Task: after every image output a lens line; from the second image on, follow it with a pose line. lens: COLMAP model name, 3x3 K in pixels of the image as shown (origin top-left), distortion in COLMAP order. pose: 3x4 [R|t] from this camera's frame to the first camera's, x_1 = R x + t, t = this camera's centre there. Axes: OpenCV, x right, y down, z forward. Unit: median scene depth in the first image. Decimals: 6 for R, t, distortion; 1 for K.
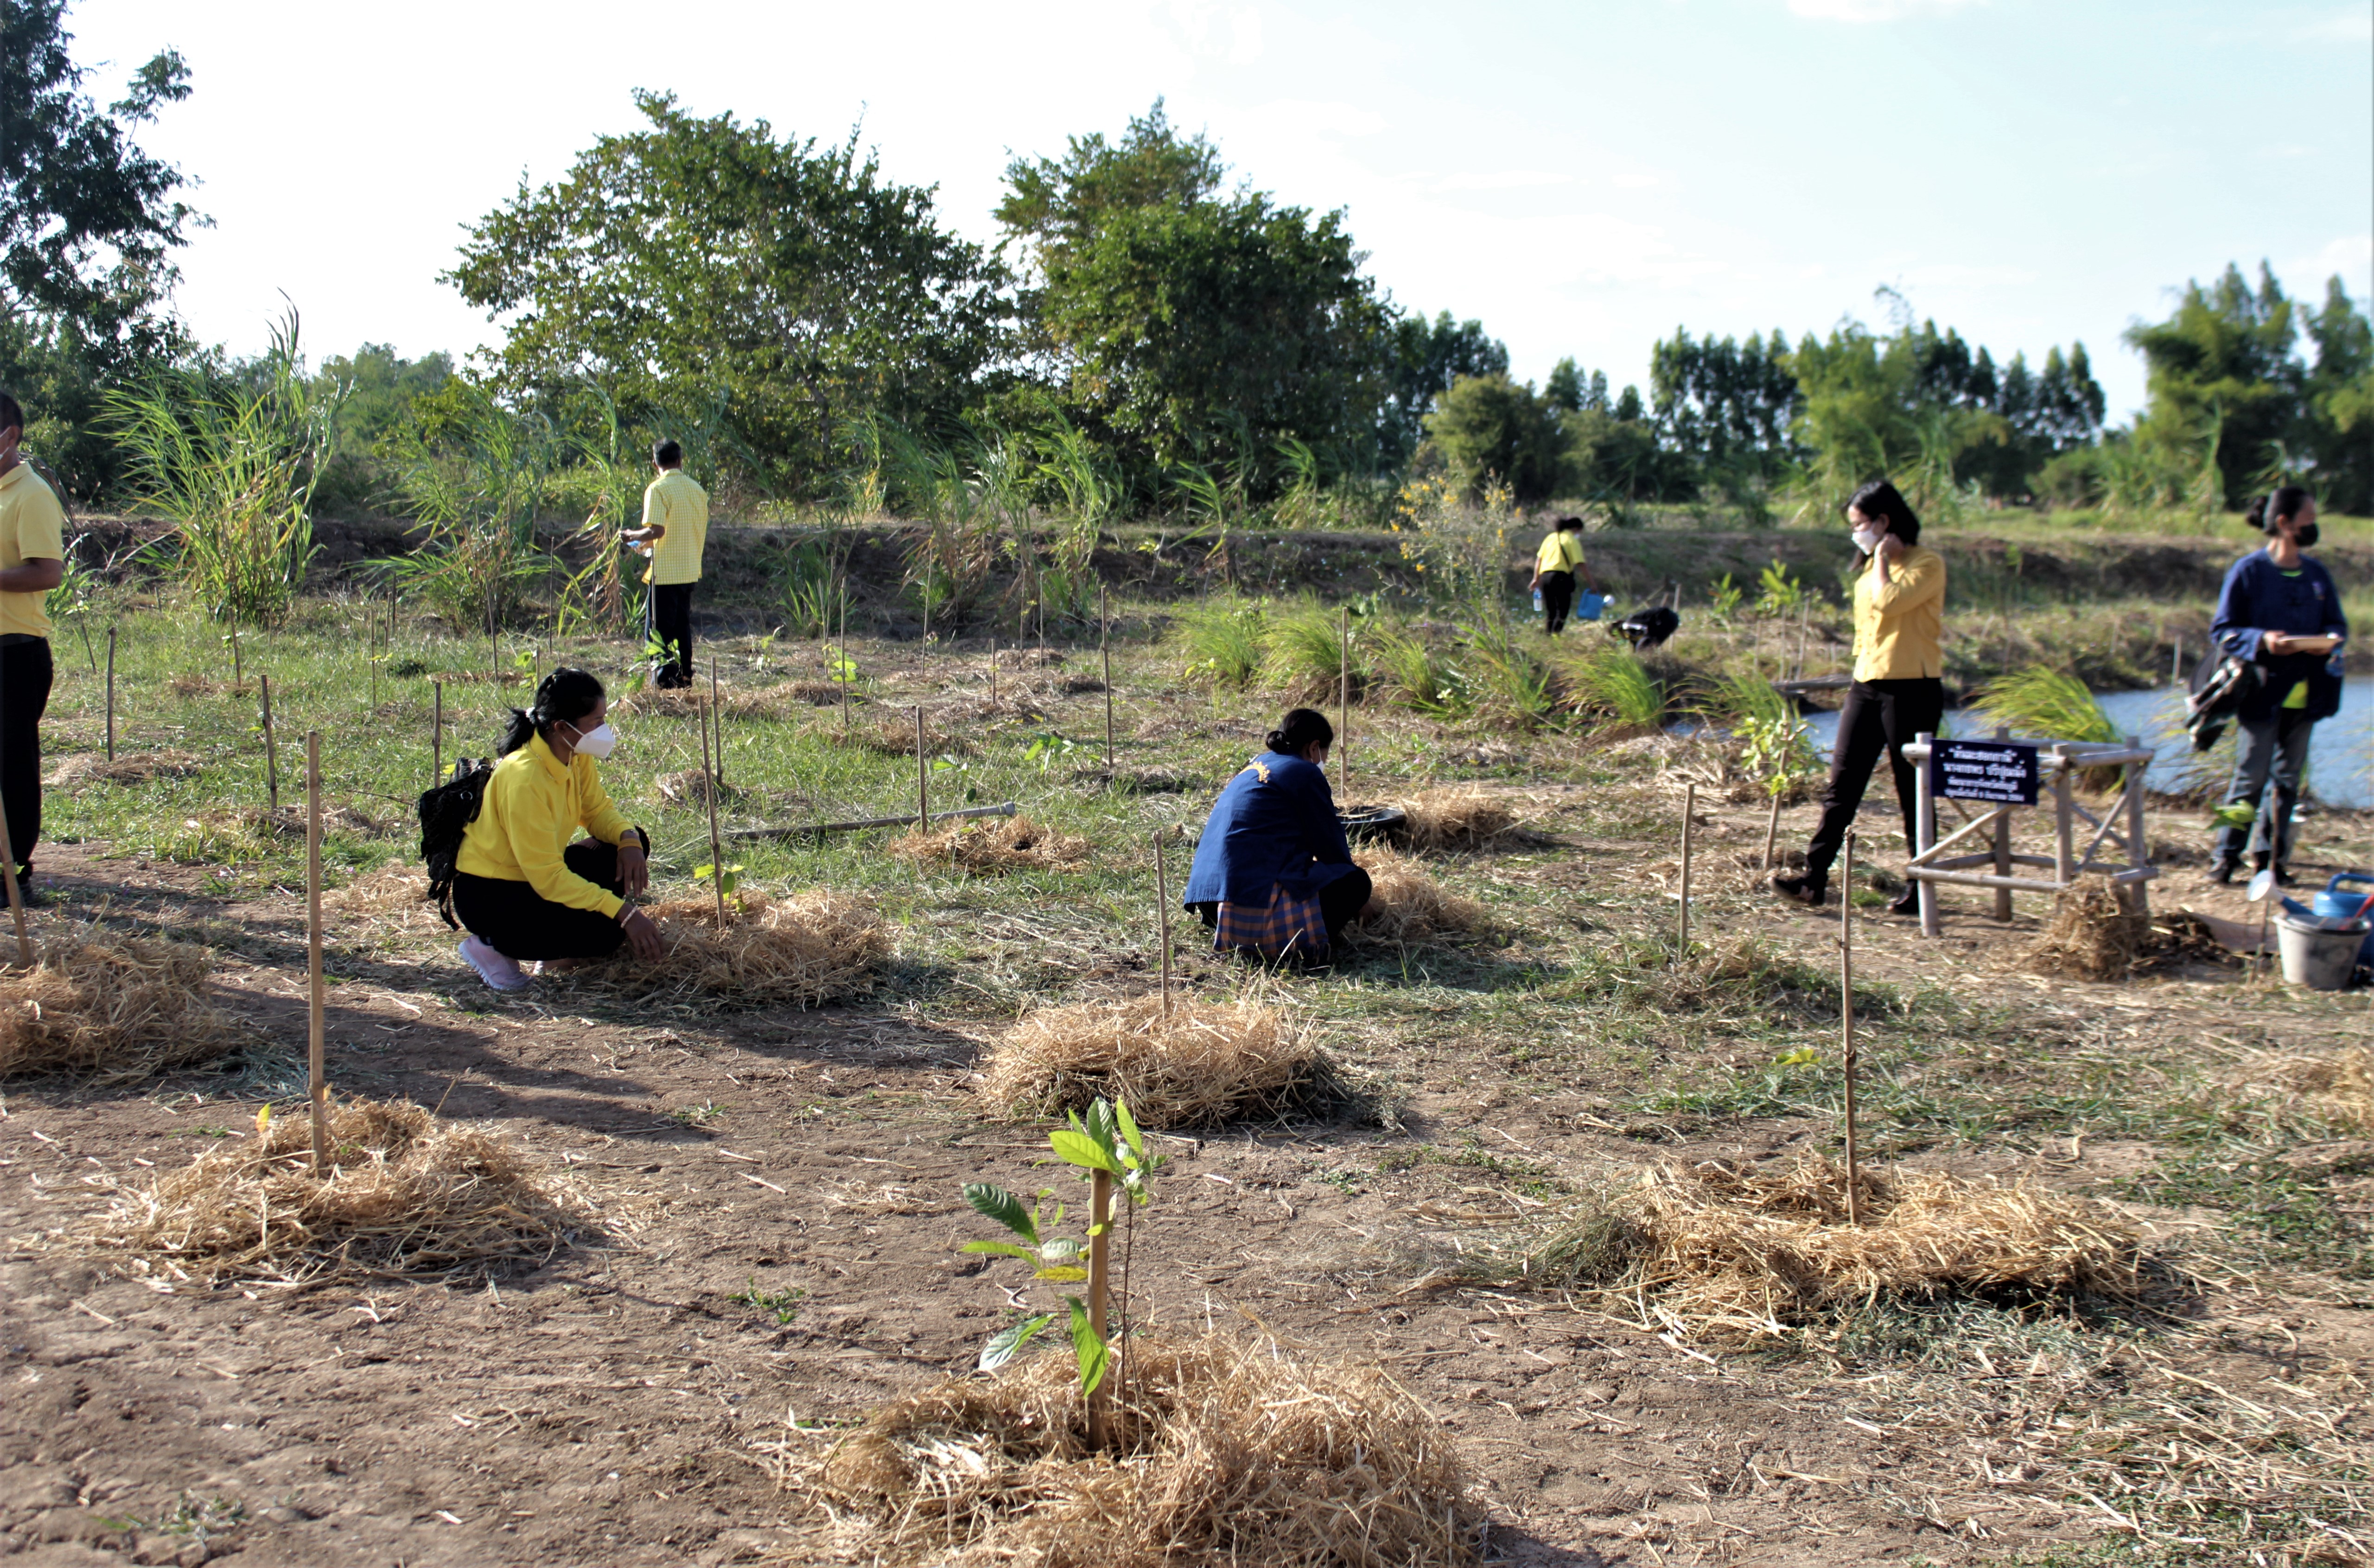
lens RADIAL K [[3024.1, 0, 1183.2], [0, 3024.1, 786.2], [0, 0, 1]] dist [0.015791, 0.000000]
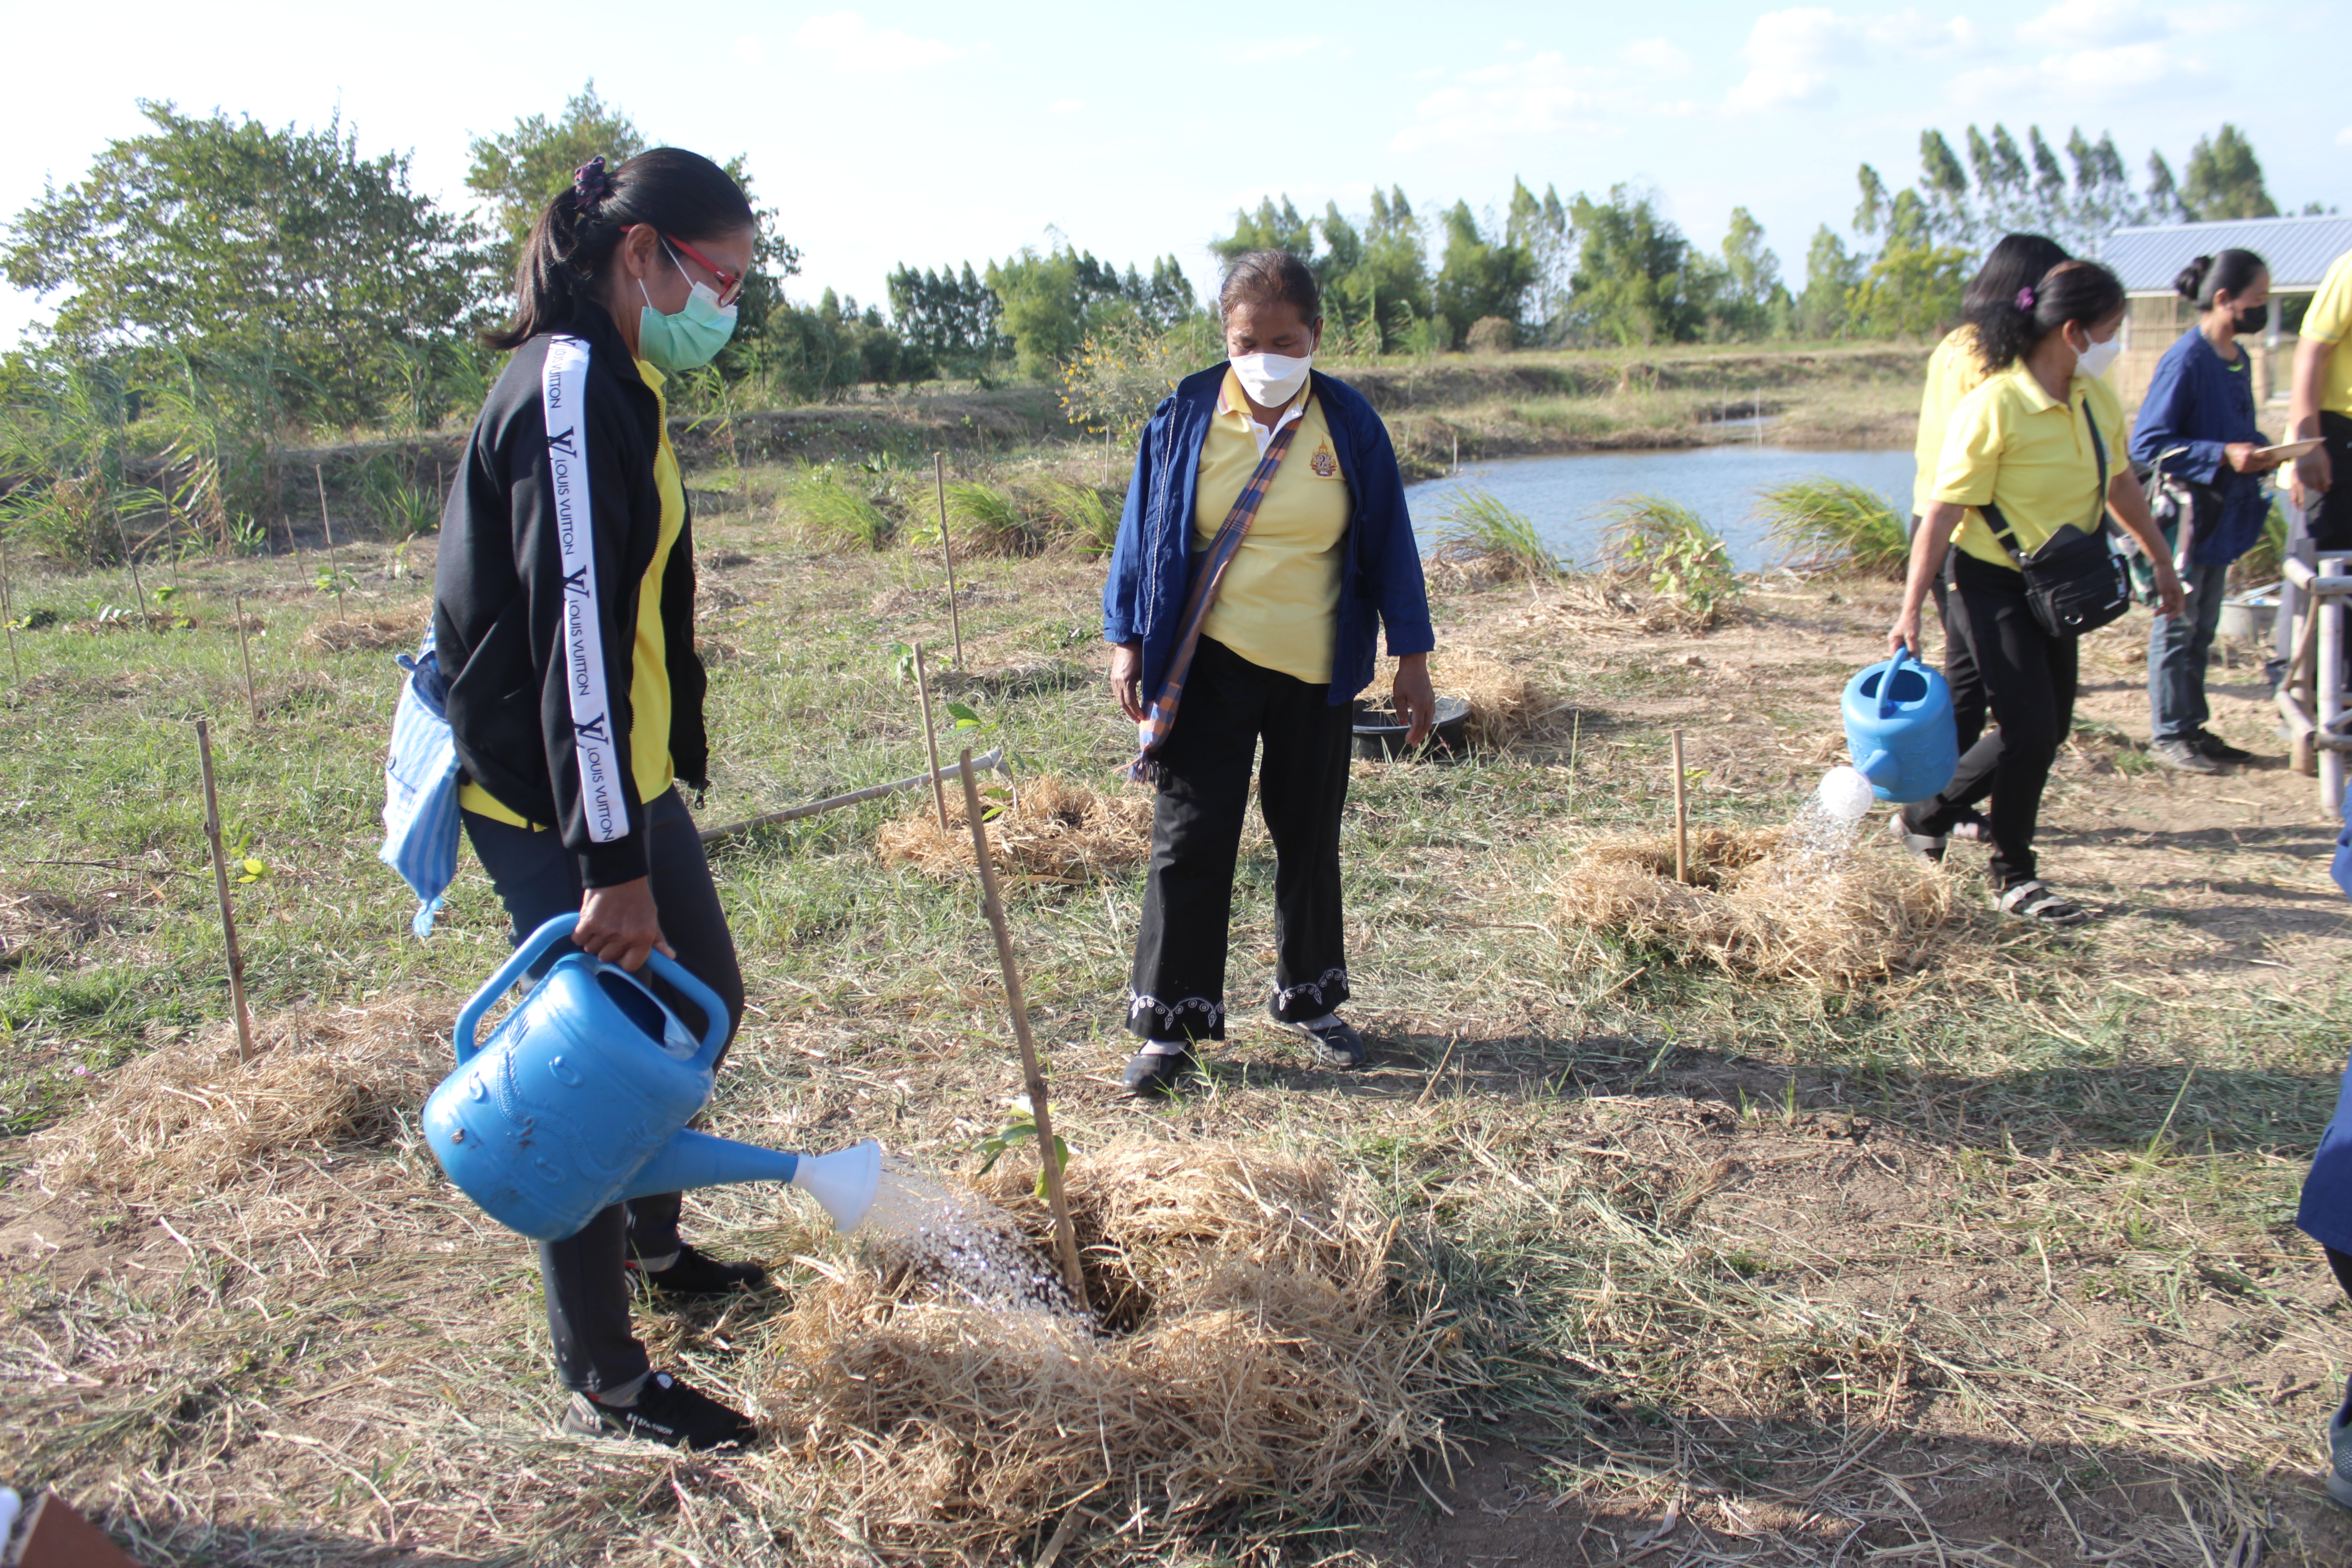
lens RADIAL K [[1952.0, 0, 1173.5], [0, 1952.0, 786.5], [0, 0, 1]] dist [-0.077460, 0.065236]
pose [[0.951146, -0.135695, 0.277322, -0.034496], [0.104493, 0.986713, 0.124417, -0.009480], [-0.290520, -0.089361, 0.952687, 0.119619]]
